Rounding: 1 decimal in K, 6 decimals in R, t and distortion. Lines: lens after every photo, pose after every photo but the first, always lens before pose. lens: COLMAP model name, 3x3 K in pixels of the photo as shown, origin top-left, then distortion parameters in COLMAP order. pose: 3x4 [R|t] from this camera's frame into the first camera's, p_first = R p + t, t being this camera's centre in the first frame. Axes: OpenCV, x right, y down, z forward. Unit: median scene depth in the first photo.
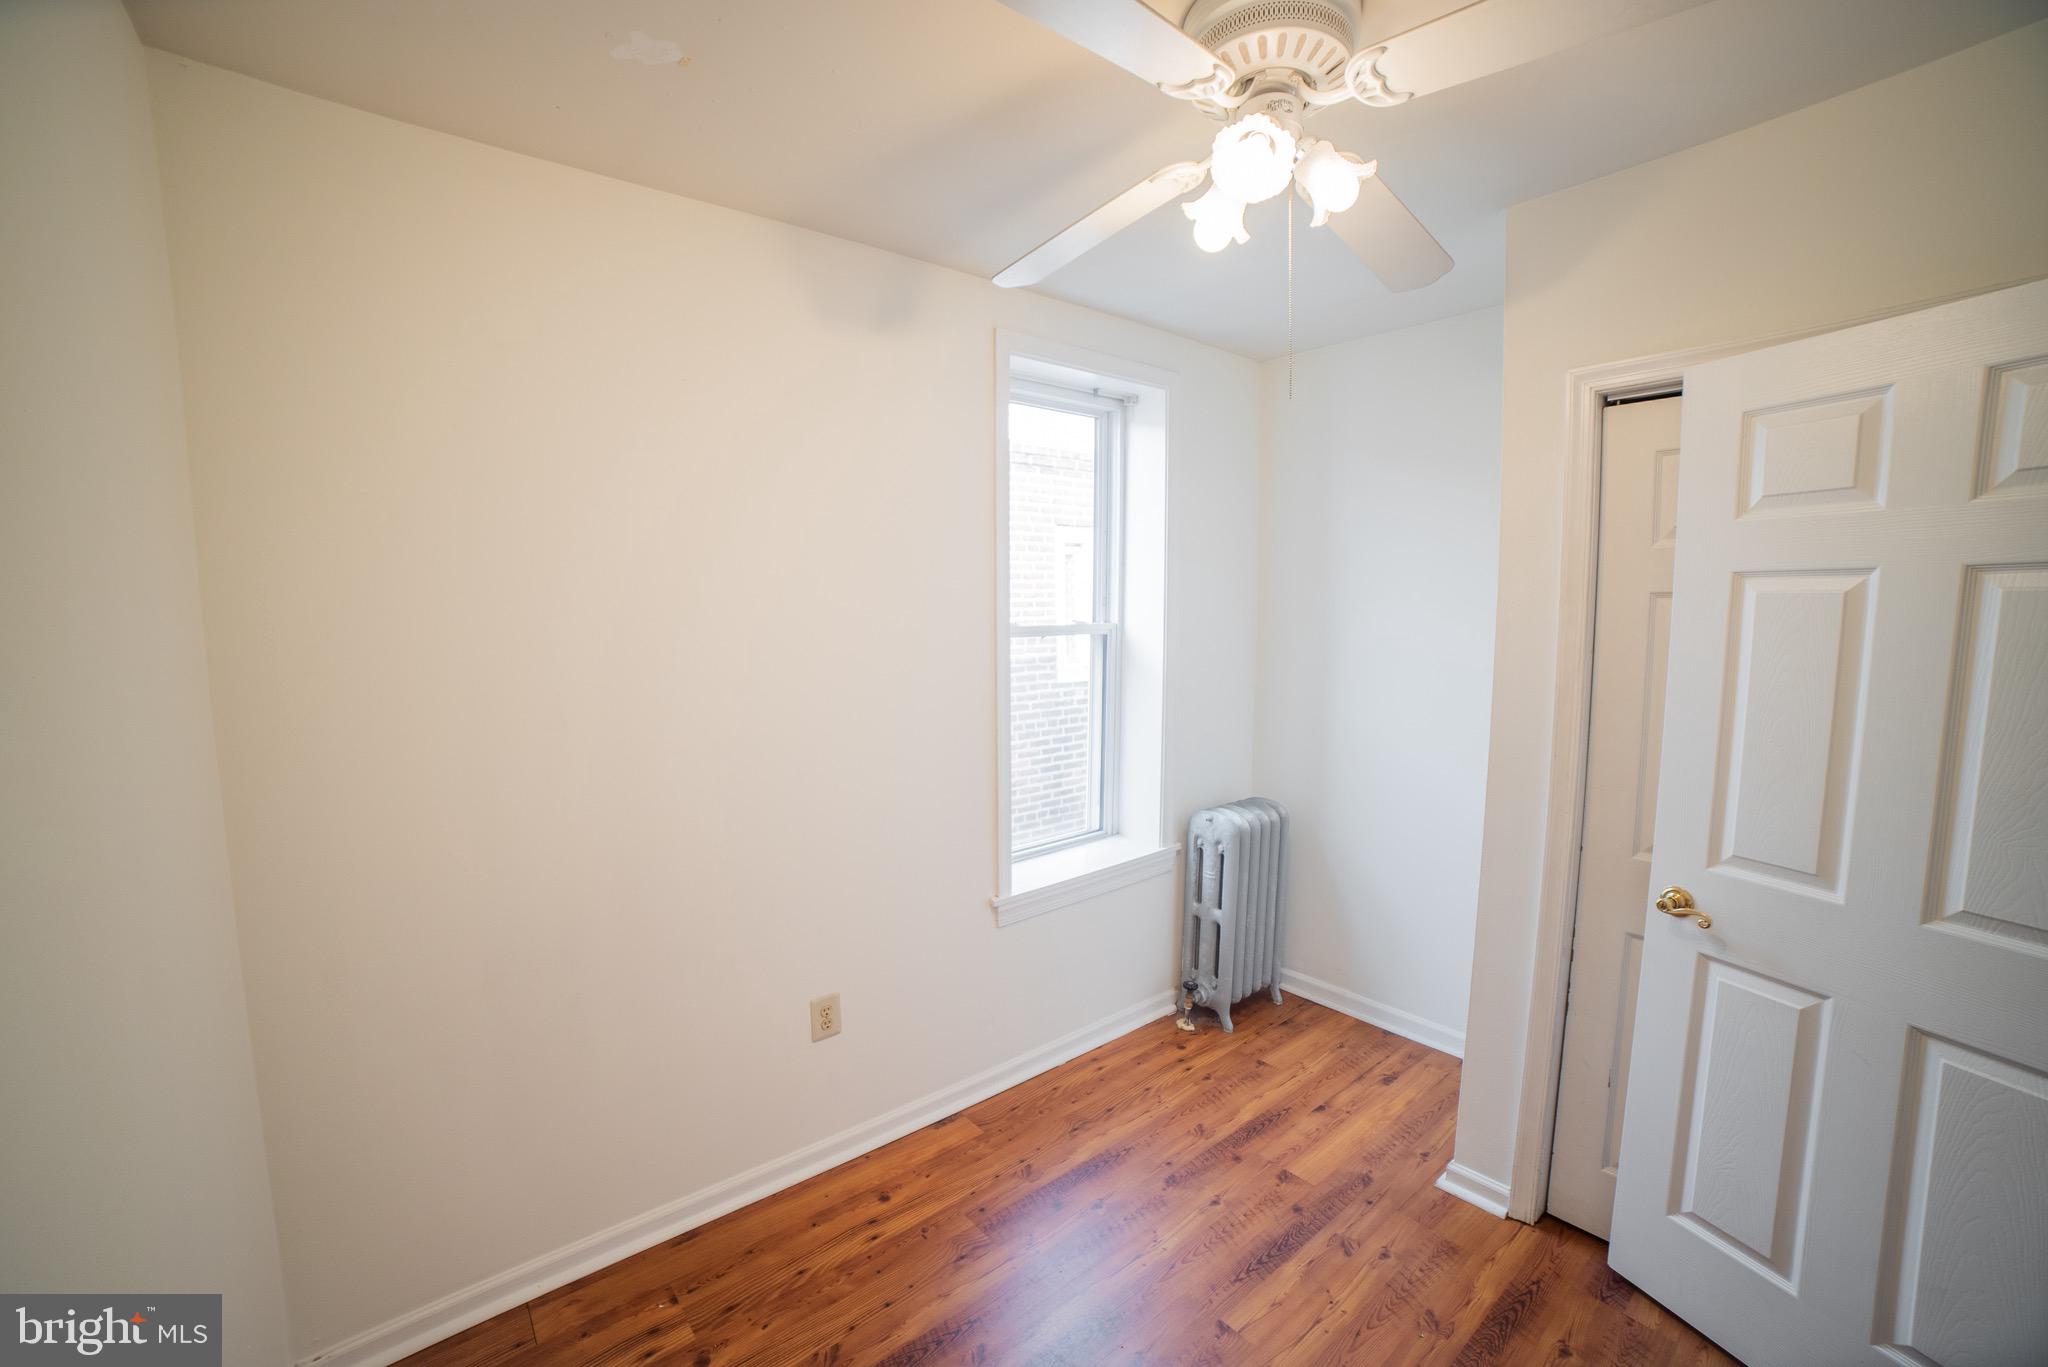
lens RADIAL K [[833.5, 0, 1009.1], [0, 833.5, 684.3], [0, 0, 1]] dist [-0.113773, 0.042178]
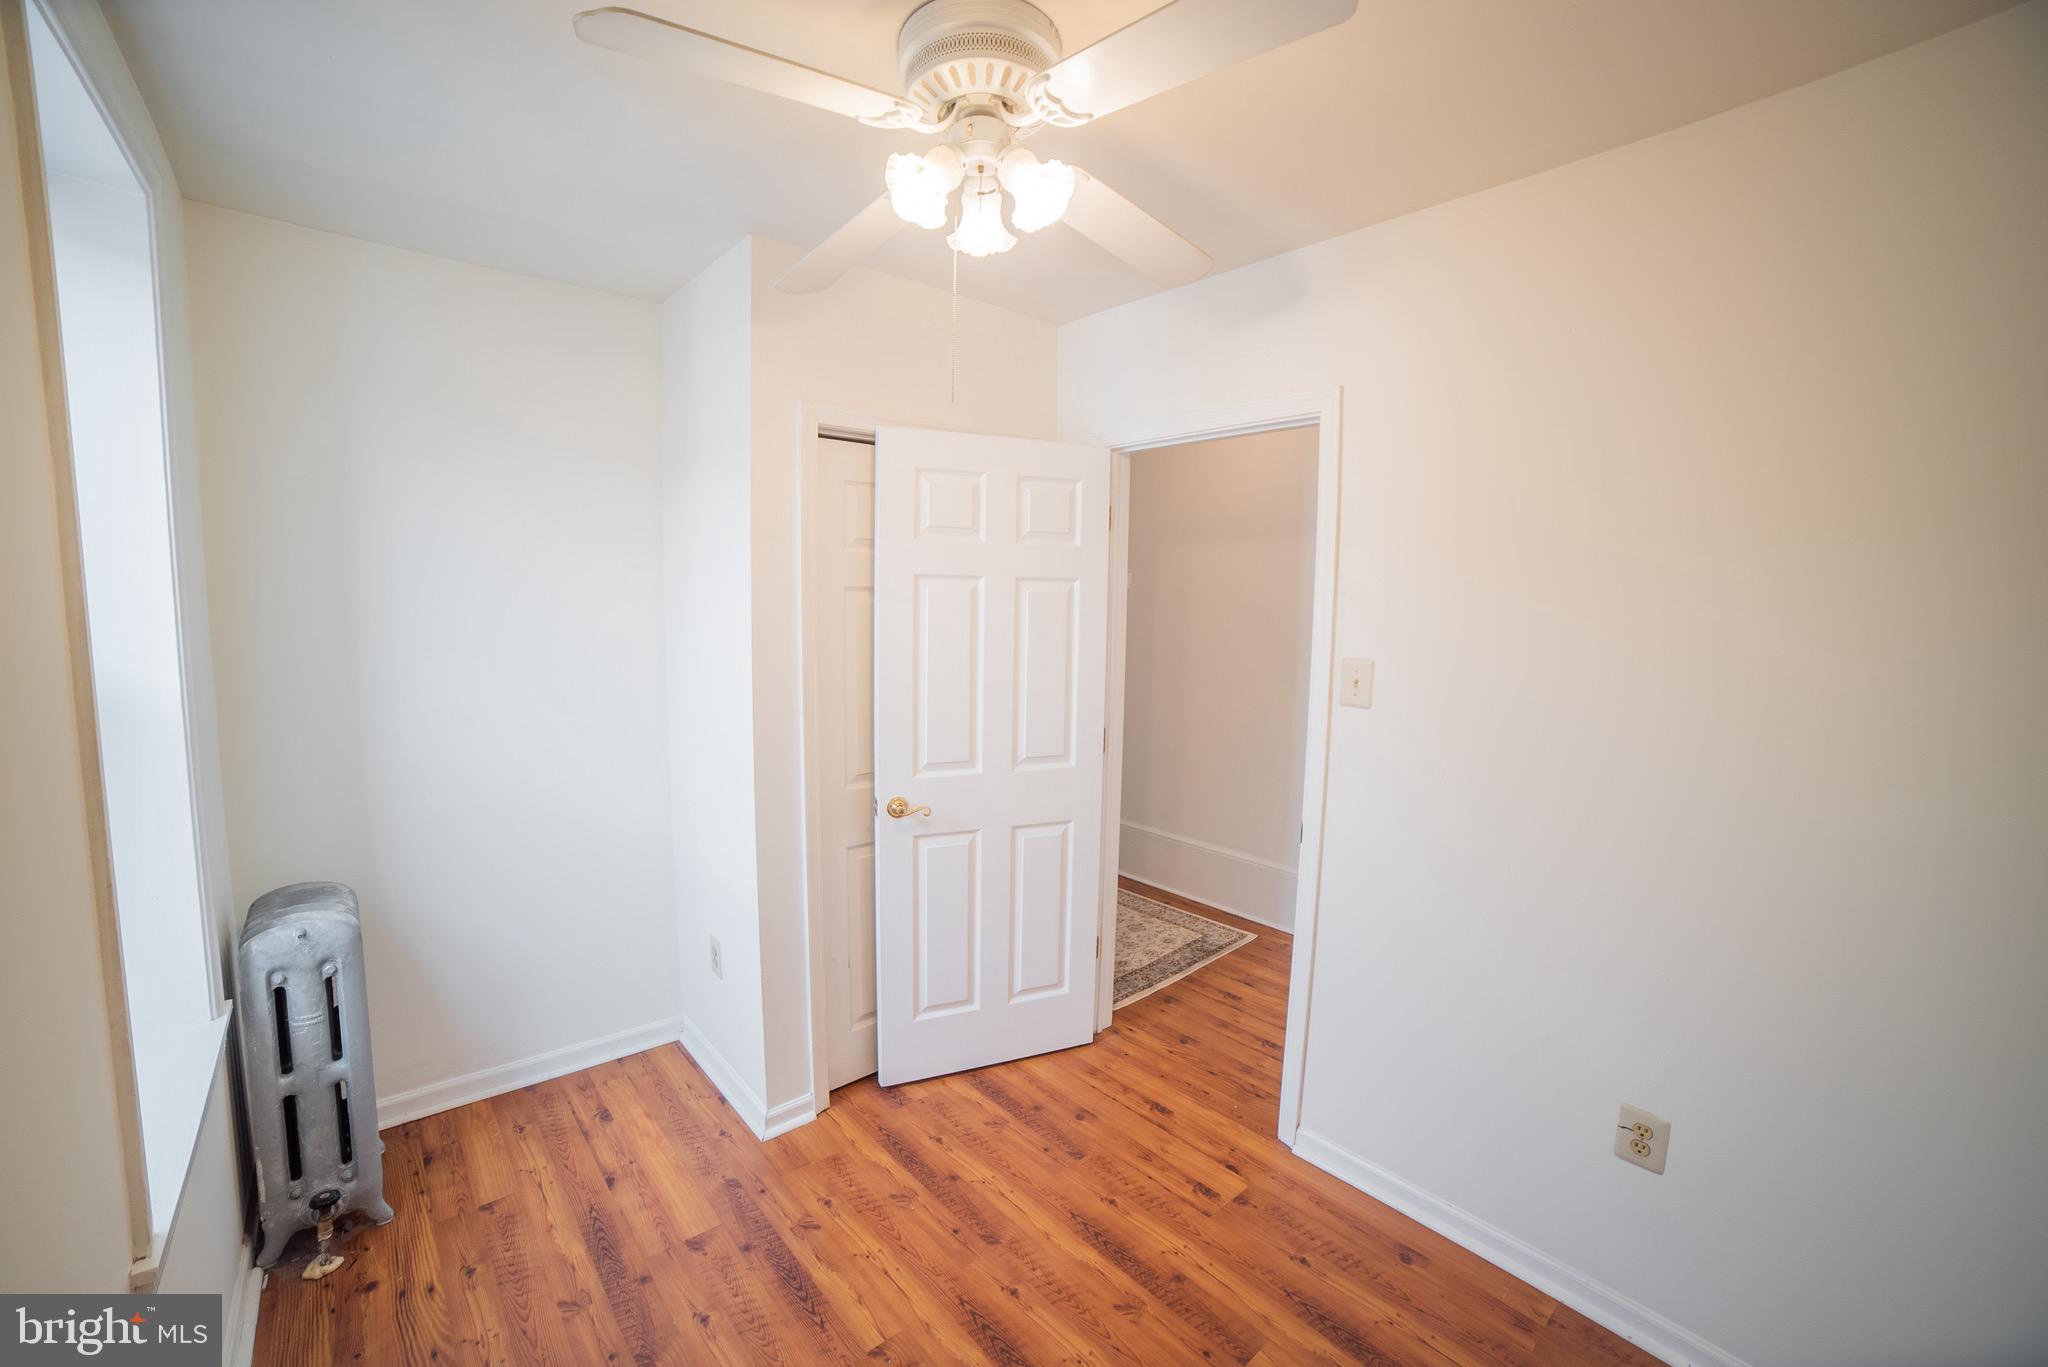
lens RADIAL K [[833.5, 0, 1009.1], [0, 833.5, 684.3], [0, 0, 1]] dist [-0.113773, 0.042178]
pose [[-0.045786, -0.091537, 0.994749, -0.439010], [0.077065, 0.992502, 0.094877, -0.049932], [-0.995974, 0.081004, -0.038388, 0.579316]]
